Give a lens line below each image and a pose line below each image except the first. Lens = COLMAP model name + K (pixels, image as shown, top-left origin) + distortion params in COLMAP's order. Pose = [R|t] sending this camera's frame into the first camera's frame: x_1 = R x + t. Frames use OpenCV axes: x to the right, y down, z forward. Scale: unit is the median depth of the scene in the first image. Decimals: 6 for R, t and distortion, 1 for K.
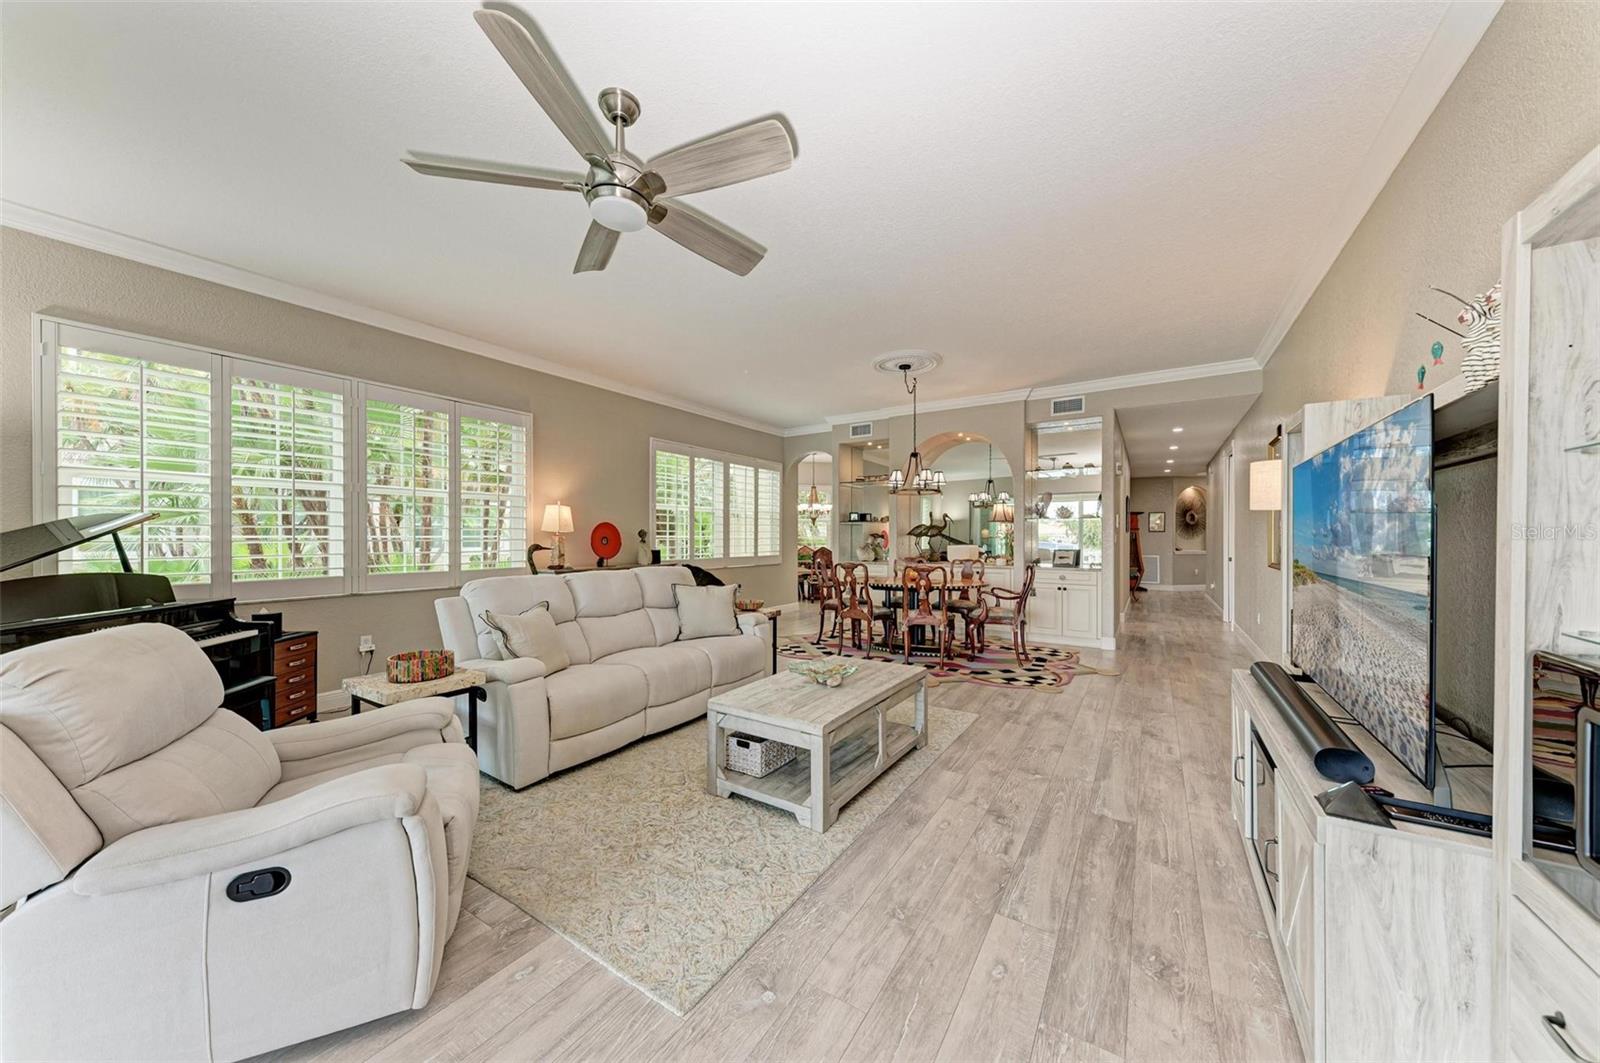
lens RADIAL K [[543.0, 0, 791.0], [0, 543.0, 533.7], [0, 0, 1]] dist [0.006698, -0.000467]
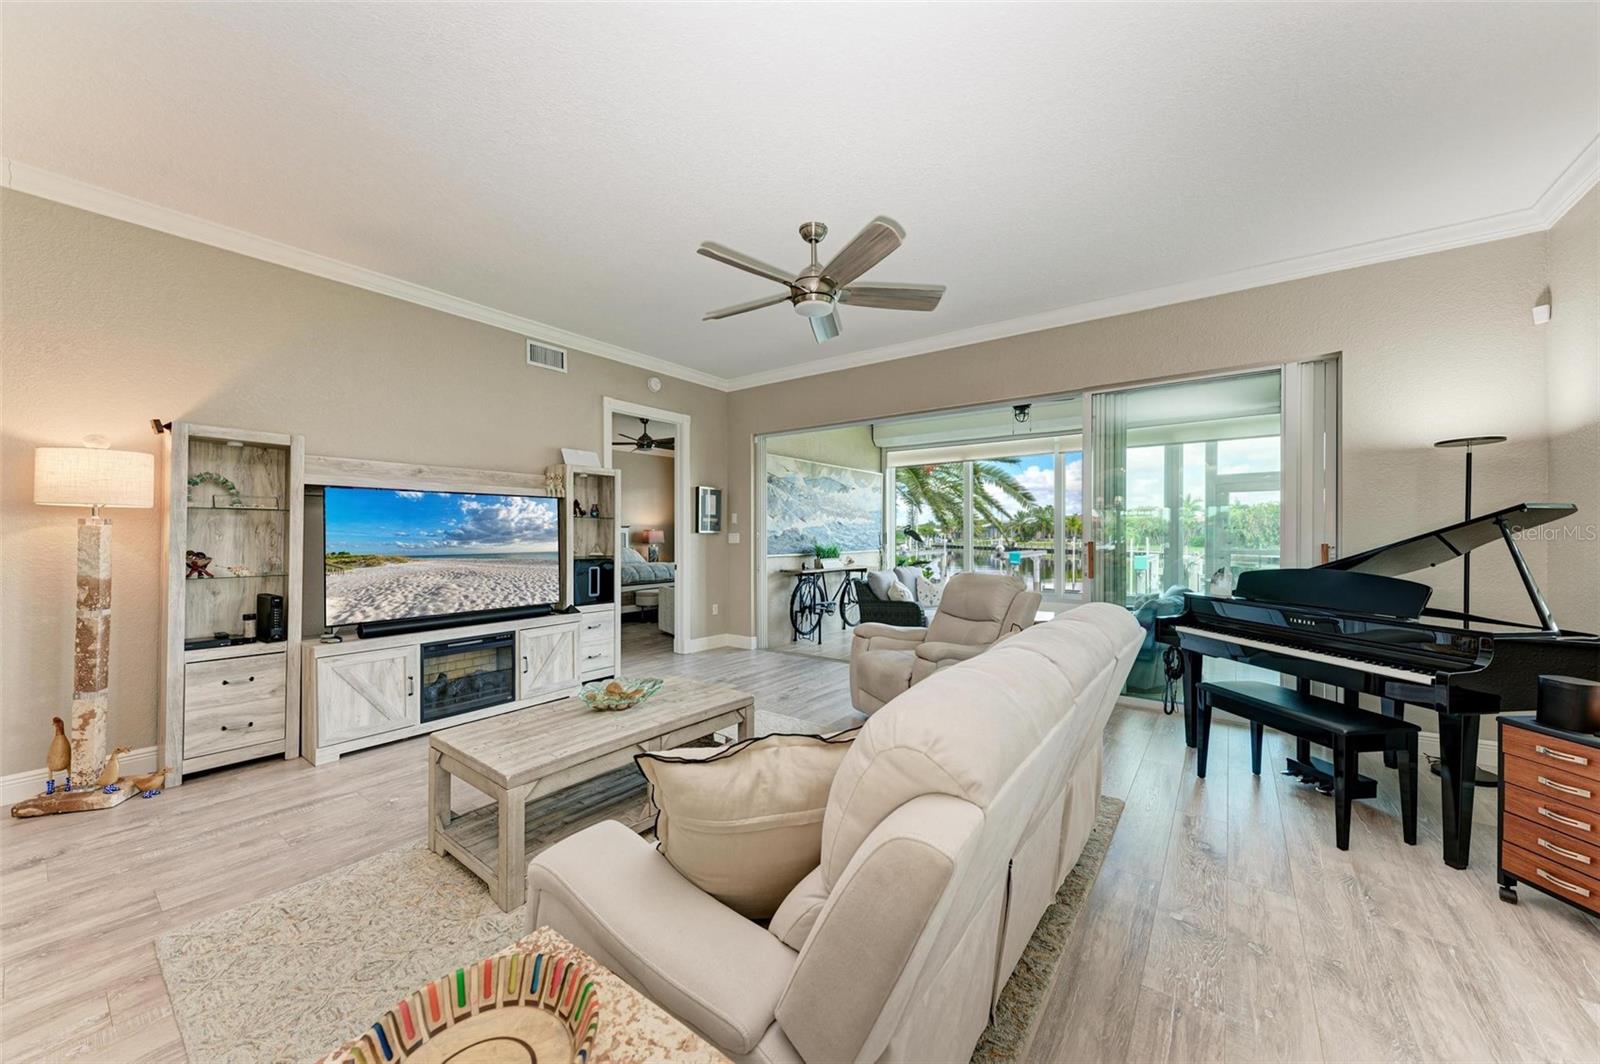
lens RADIAL K [[569.2, 0, 796.5], [0, 569.2, 540.6], [0, 0, 1]] dist [0.008053, -0.002081]
pose [[-0.998025, 0.000520, 0.062816, -0.252850], [0.000836, 0.999987, 0.004996, 0.007528], [-0.062813, 0.005039, -0.998013, 1.734410]]
